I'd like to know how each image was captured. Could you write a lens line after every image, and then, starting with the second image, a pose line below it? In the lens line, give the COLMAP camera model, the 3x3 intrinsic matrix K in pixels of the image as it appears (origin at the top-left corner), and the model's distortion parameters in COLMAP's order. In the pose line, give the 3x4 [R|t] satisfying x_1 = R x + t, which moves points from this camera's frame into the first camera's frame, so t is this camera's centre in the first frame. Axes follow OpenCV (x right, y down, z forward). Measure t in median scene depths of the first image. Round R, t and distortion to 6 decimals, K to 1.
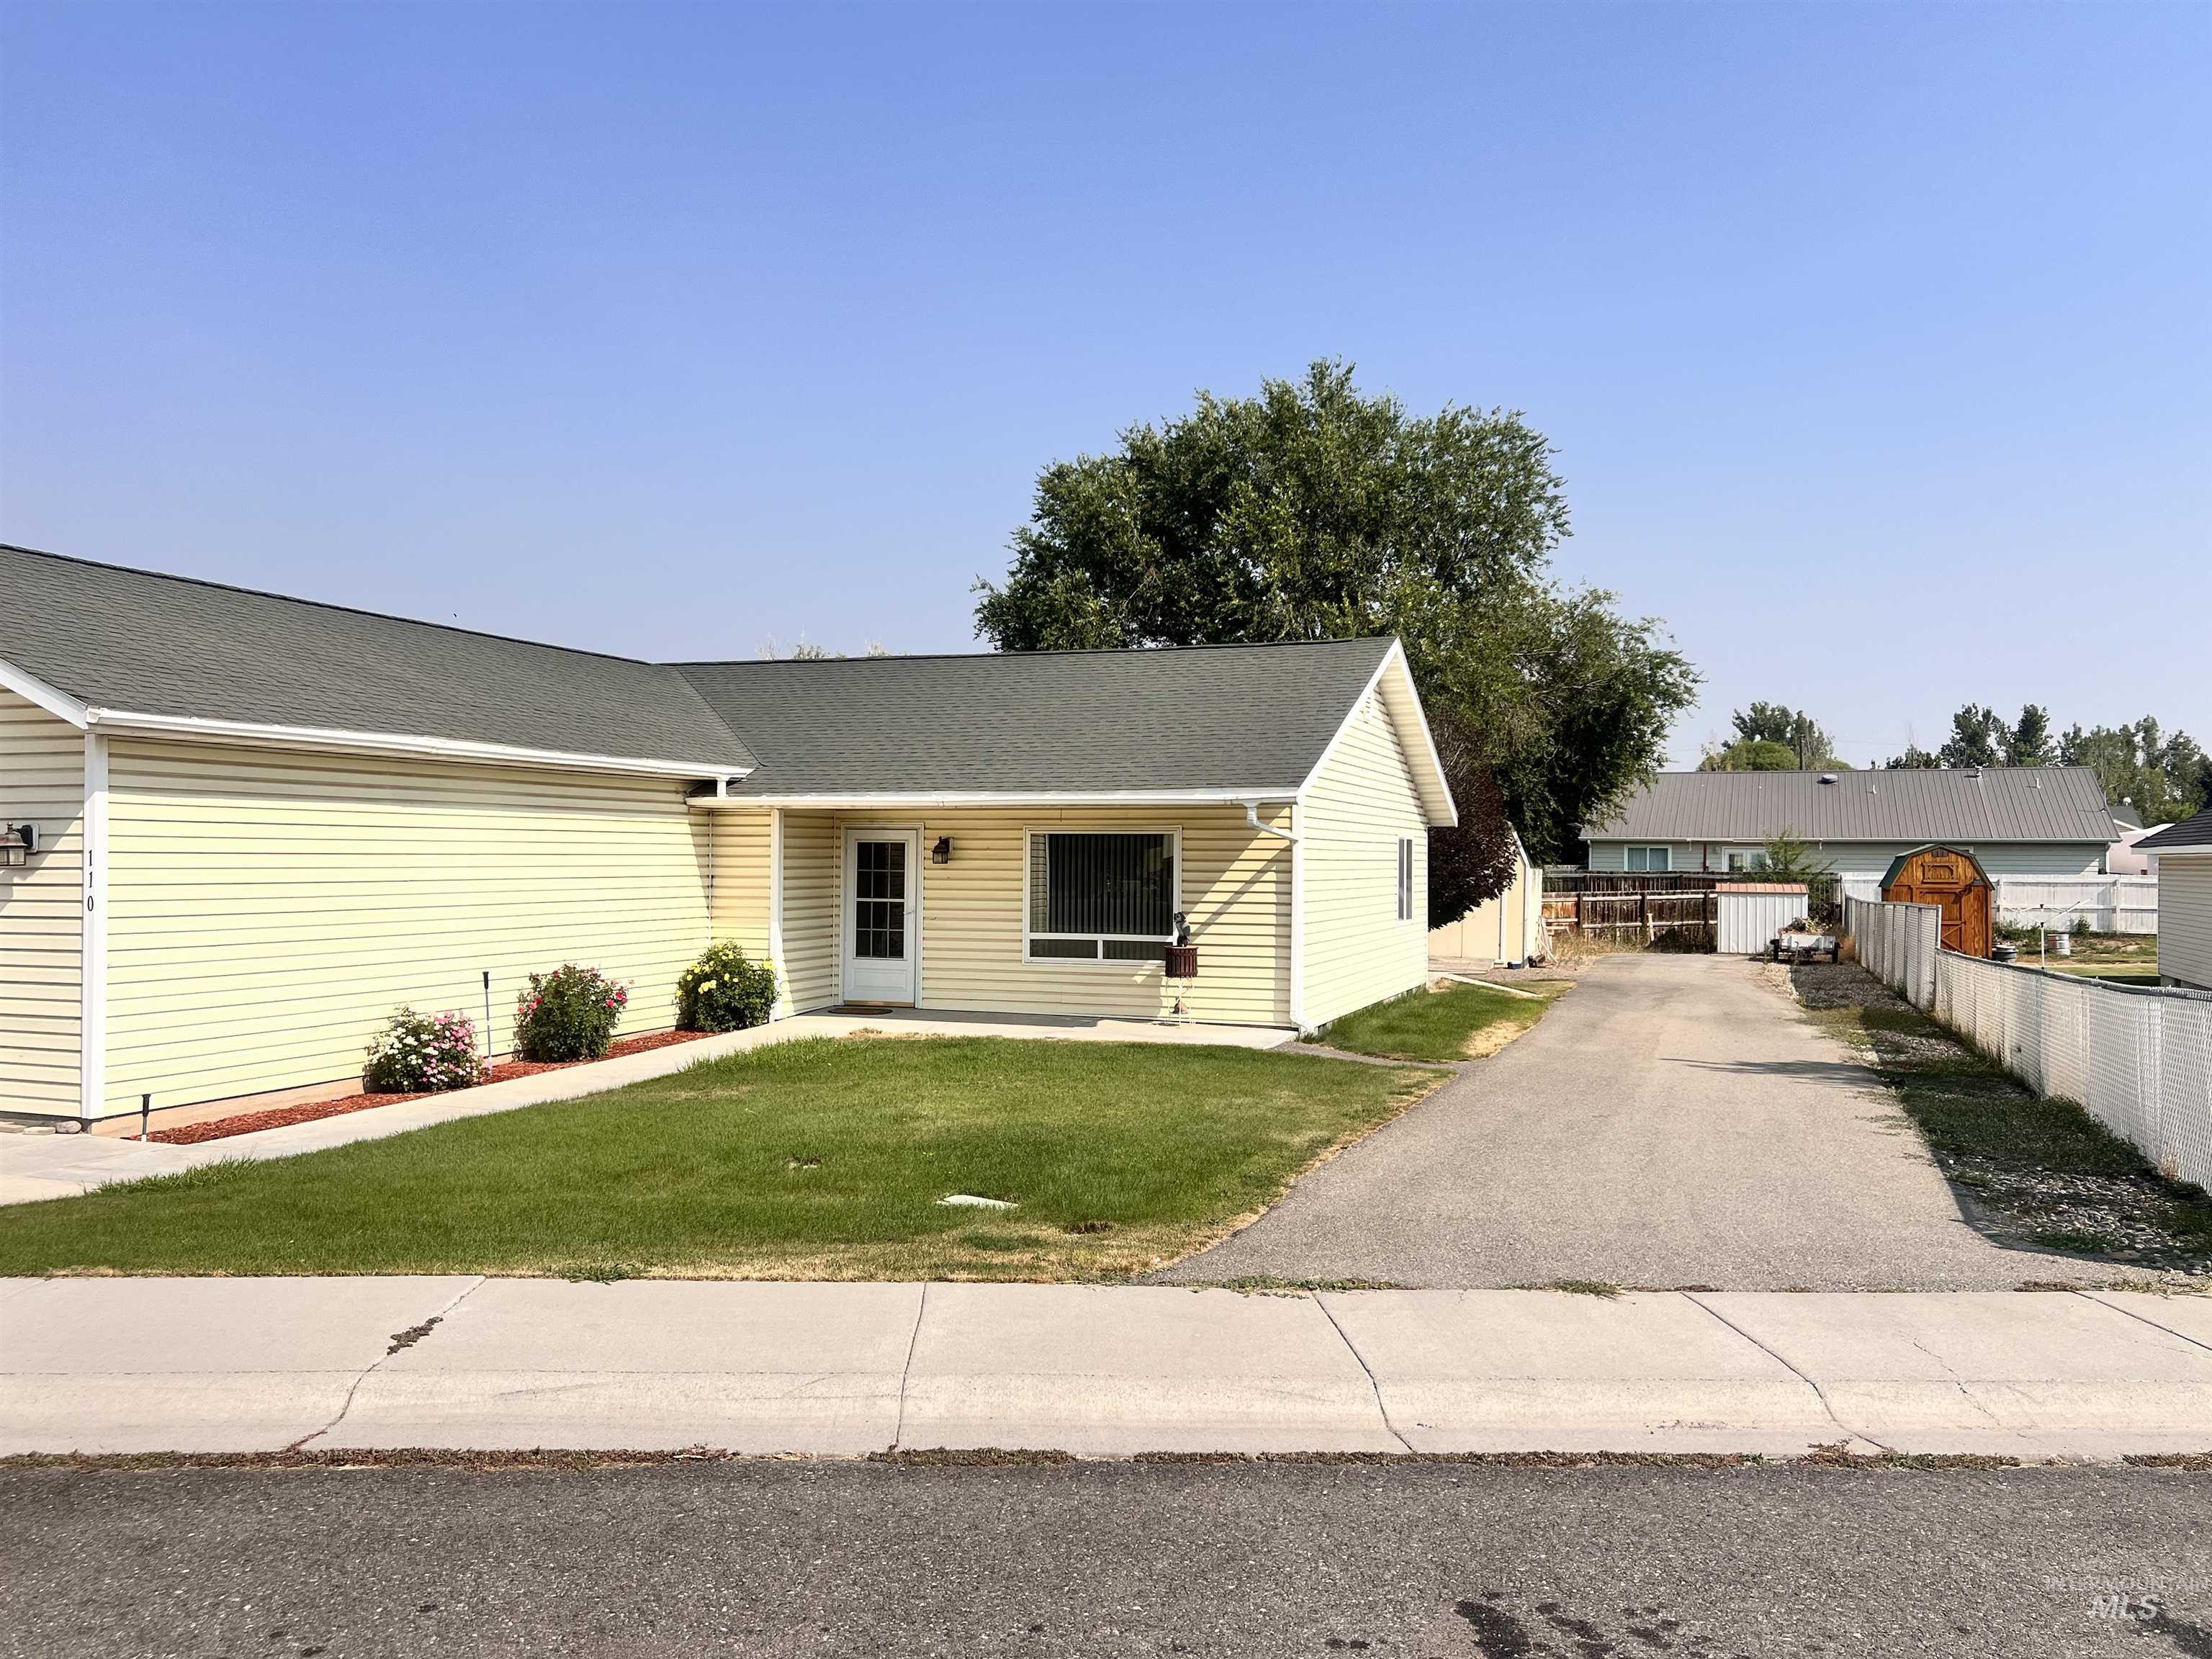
lens RADIAL K [[1661.1, 0, 1138.2], [0, 1661.1, 853.4], [0, 0, 1]] dist [0.056012, -0.069155]
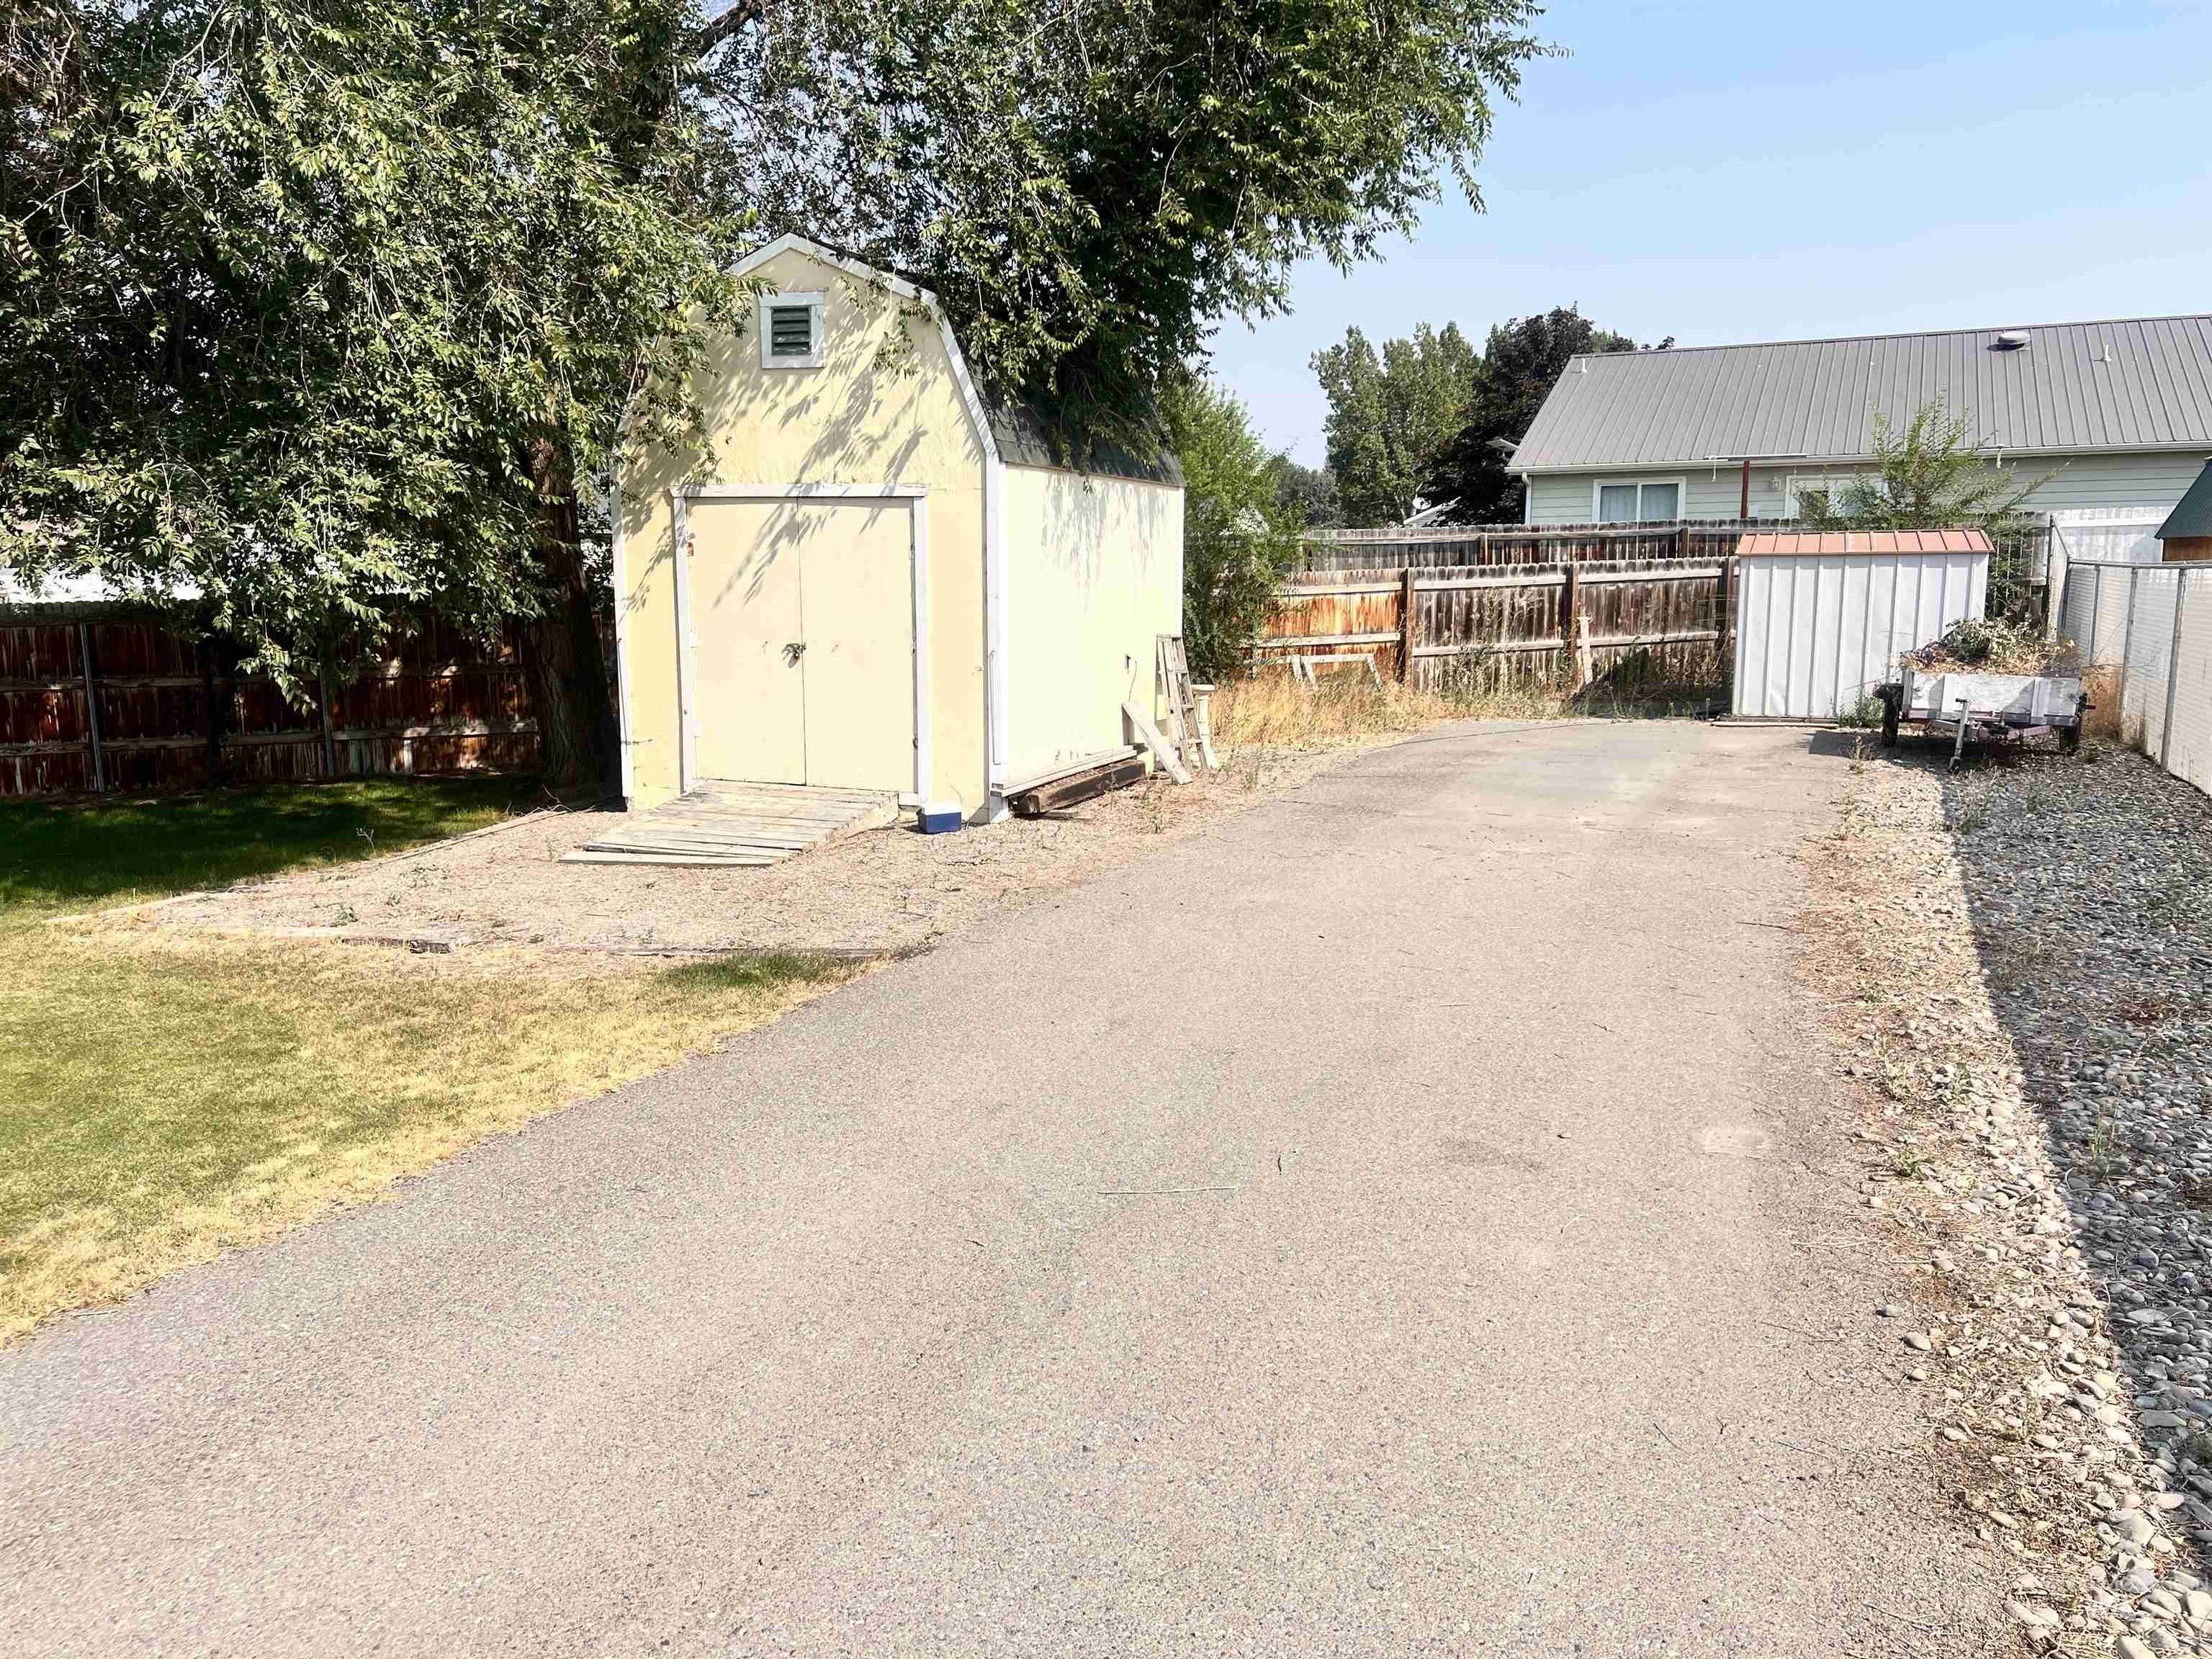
lens RADIAL K [[1661.1, 0, 1107.8], [0, 1661.1, 837.8], [0, 0, 1]] dist [0.056012, -0.069155]
pose [[0.997800, -0.009688, -0.065584, 0.544154], [0.020329, 0.986320, 0.163586, 0.050384], [0.063102, -0.164560, 0.984347, 1.448535]]
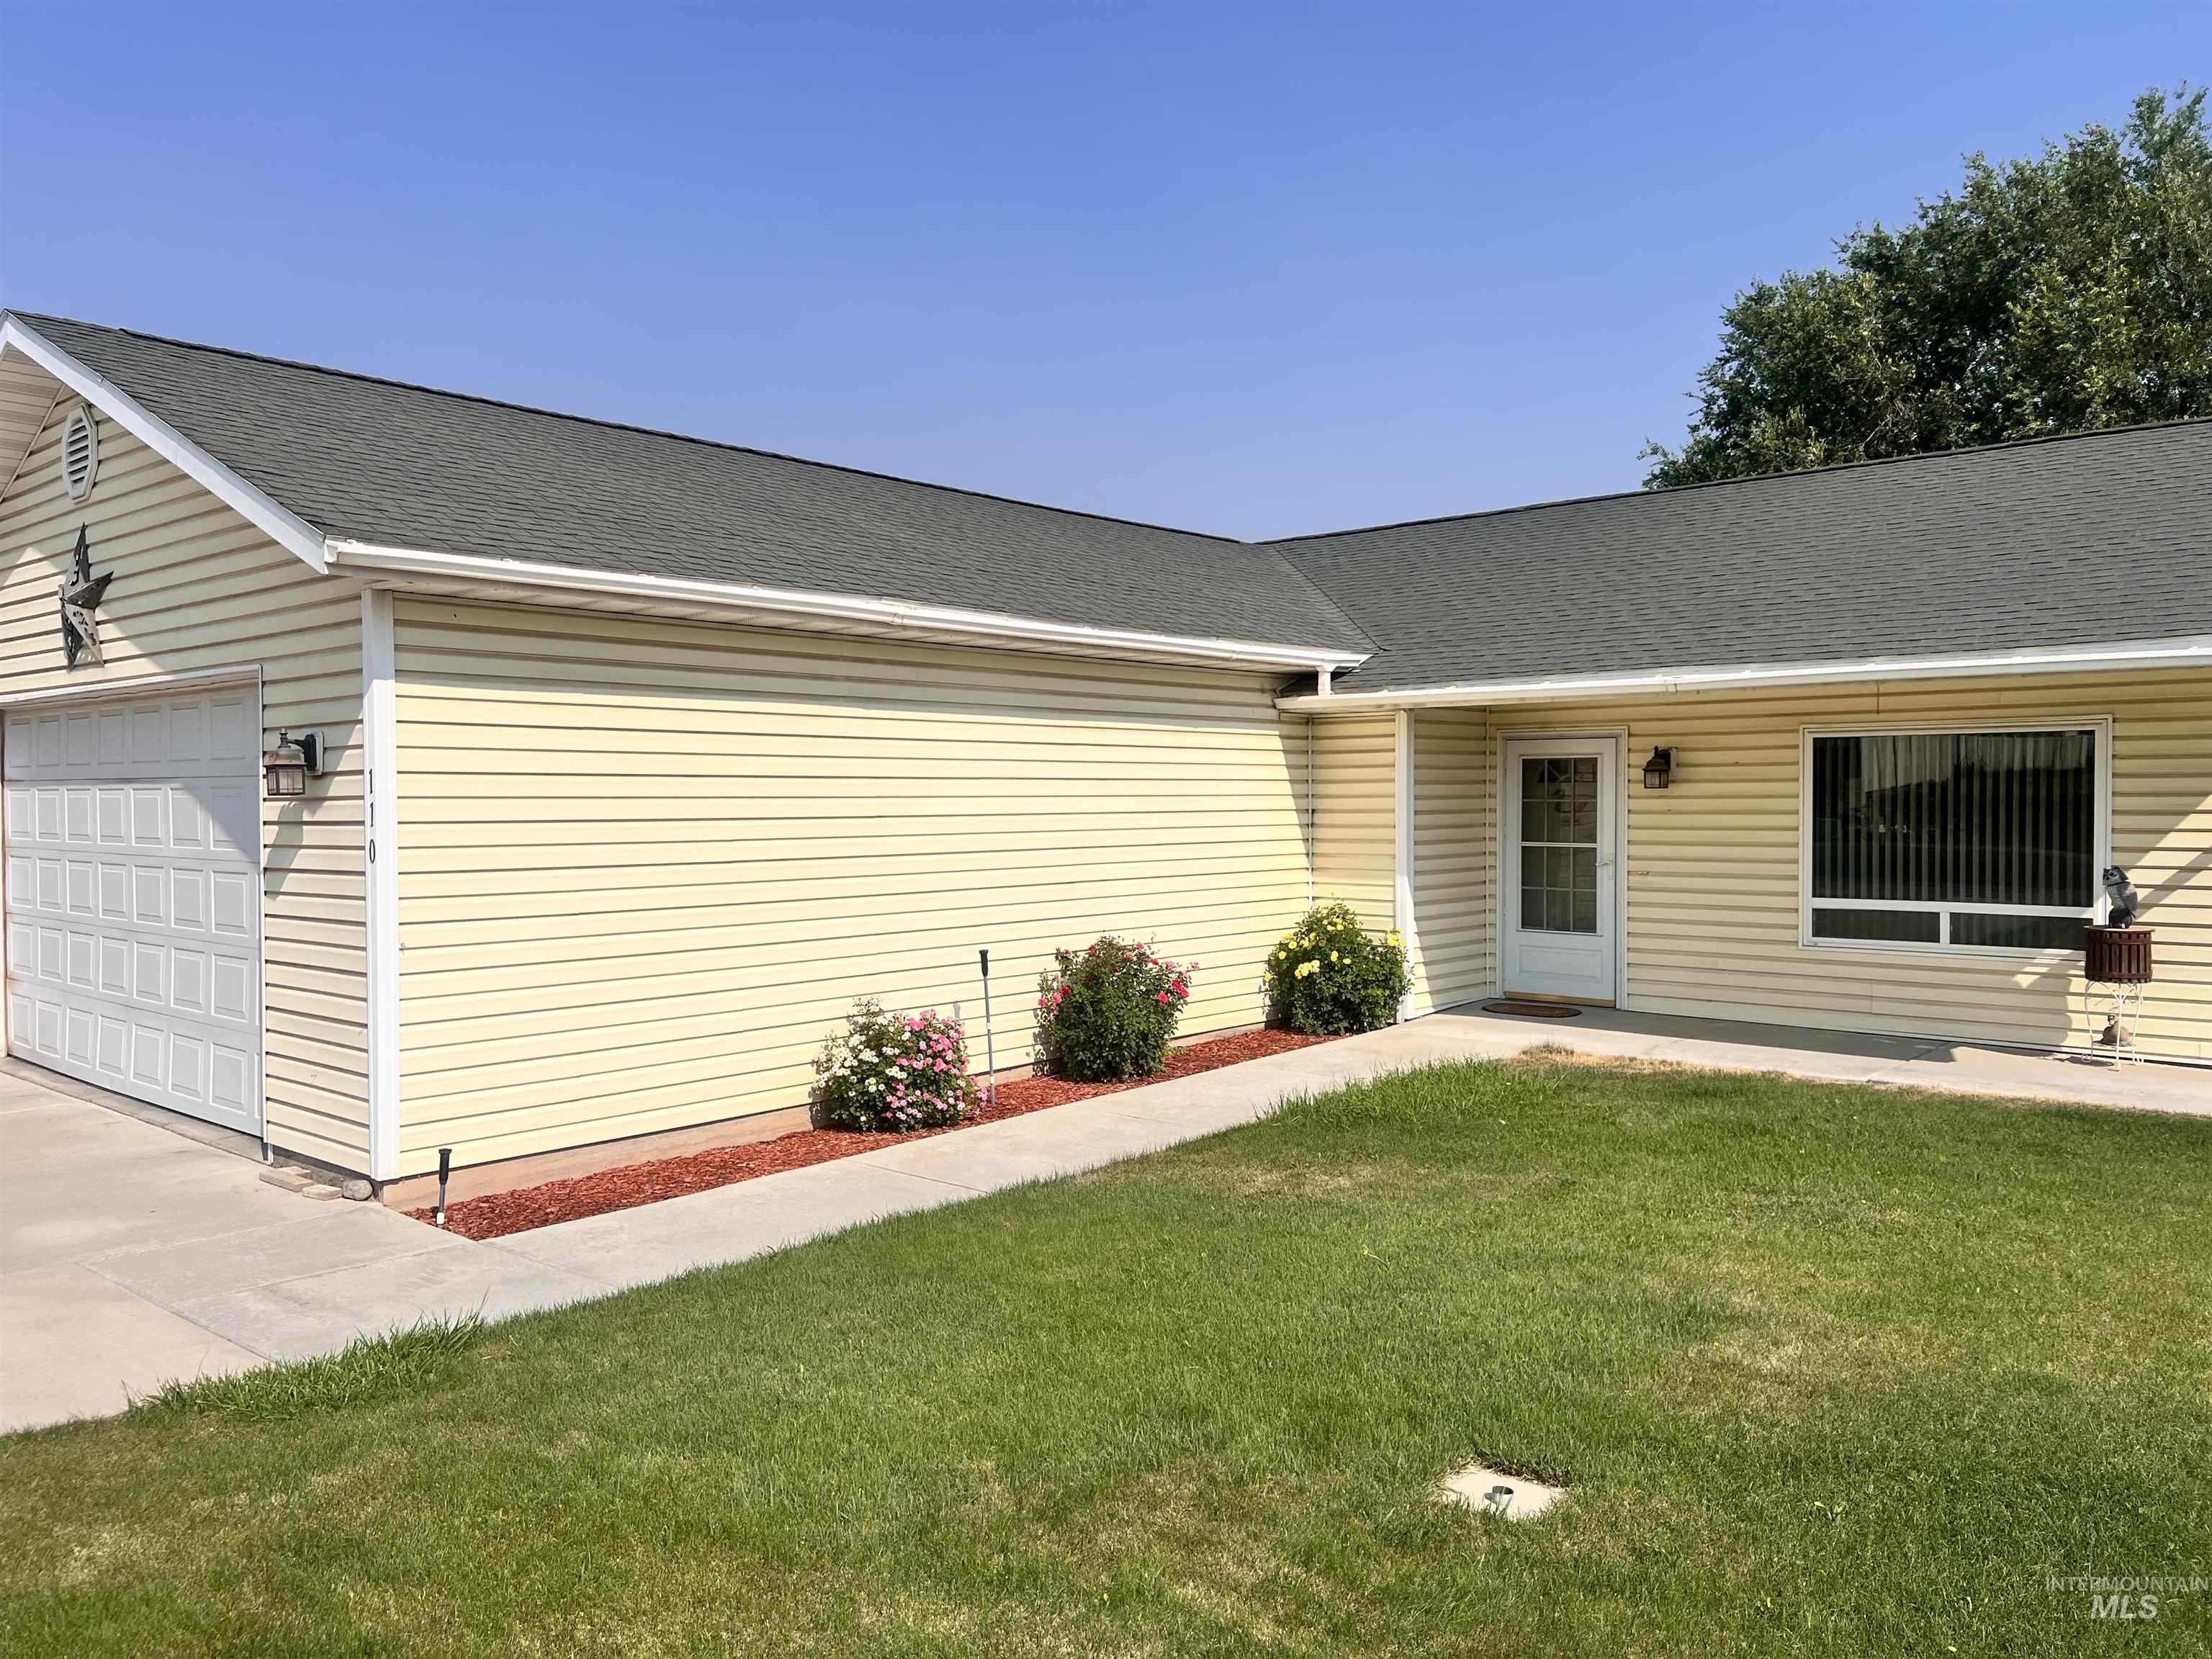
lens RADIAL K [[1661.1, 0, 1089.0], [0, 1661.1, 827.8], [0, 0, 1]] dist [0.056012, -0.069155]
pose [[0.922866, -0.003542, -0.385104, -0.067940], [0.010929, 0.999796, 0.016994, 0.007425], [0.384965, -0.019892, 0.922717, 0.294654]]
